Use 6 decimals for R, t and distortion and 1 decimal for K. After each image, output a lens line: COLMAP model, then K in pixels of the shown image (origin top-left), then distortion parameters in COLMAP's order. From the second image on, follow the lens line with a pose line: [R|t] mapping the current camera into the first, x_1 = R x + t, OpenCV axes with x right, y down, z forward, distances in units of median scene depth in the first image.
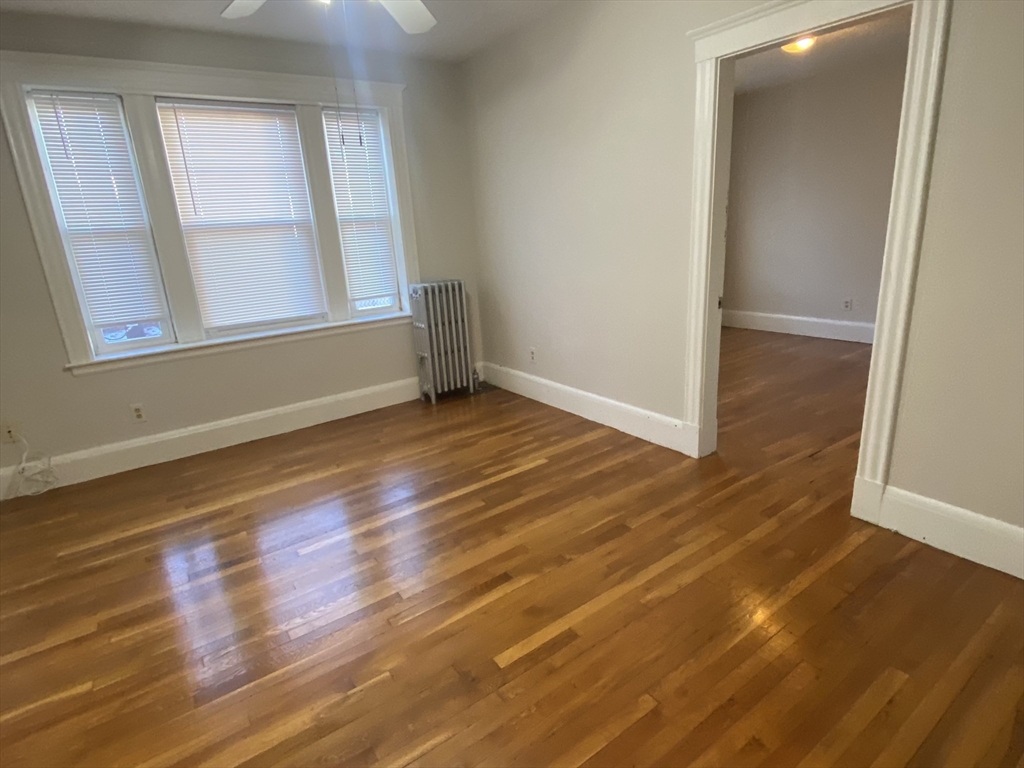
lens RADIAL K [[549.8, 0, 511.3], [0, 549.8, 384.0], [0, 0, 1]] dist [0.053926, -0.047607]
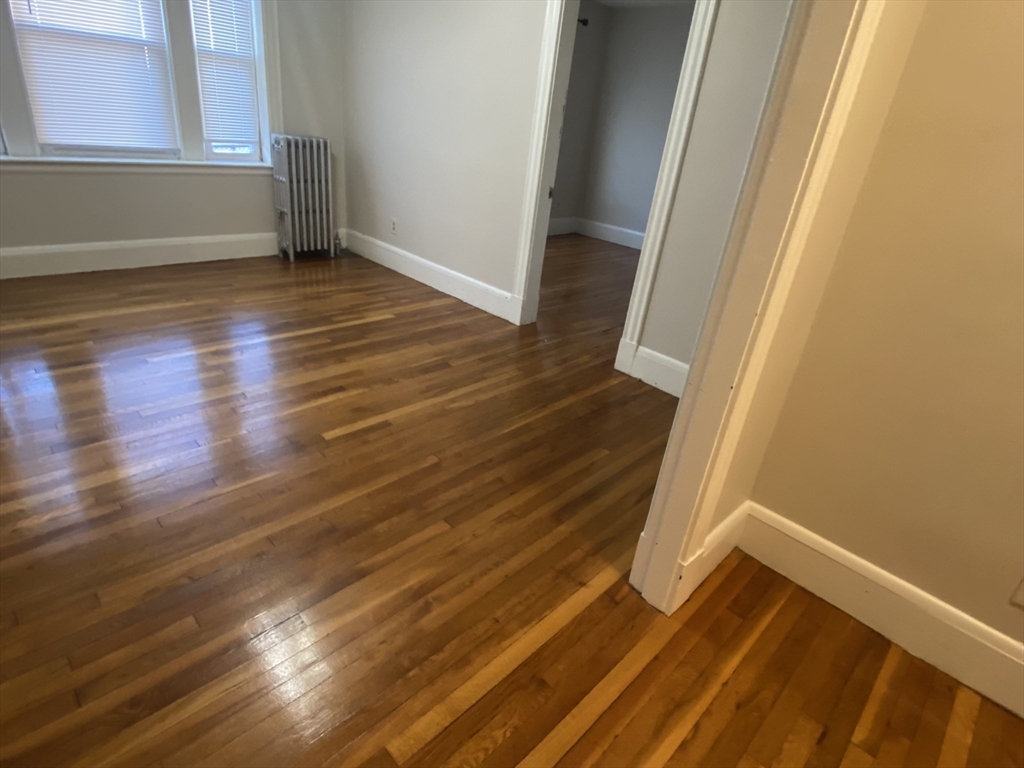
lens RADIAL K [[549.8, 0, 511.3], [0, 549.8, 384.0], [0, 0, 1]] dist [0.053926, -0.047607]
pose [[0.970937, 0.078035, 0.226254, 0.054592], [-0.114645, 0.981480, 0.153471, 0.074585], [-0.210088, -0.174950, 0.961902, -0.172434]]
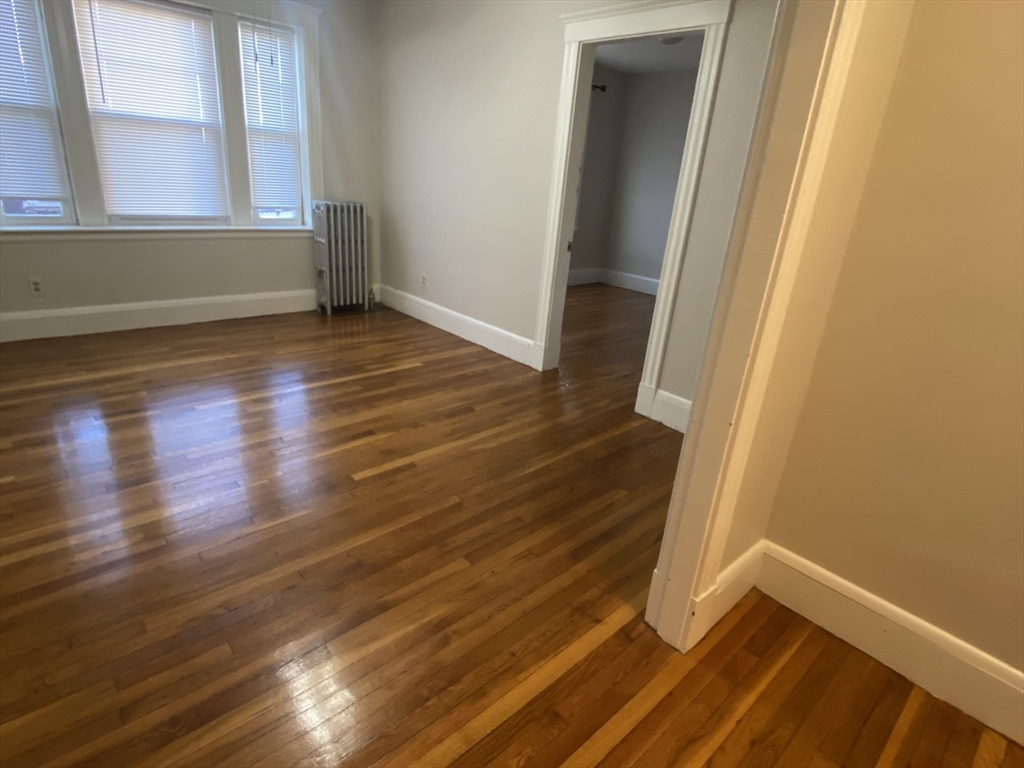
lens RADIAL K [[549.8, 0, 511.3], [0, 549.8, 384.0], [0, 0, 1]] dist [0.053926, -0.047607]
pose [[0.982712, 0.085641, 0.164145, 0.063634], [-0.098780, 0.992382, 0.073619, 0.075085], [-0.156590, -0.088560, 0.983685, -0.210999]]
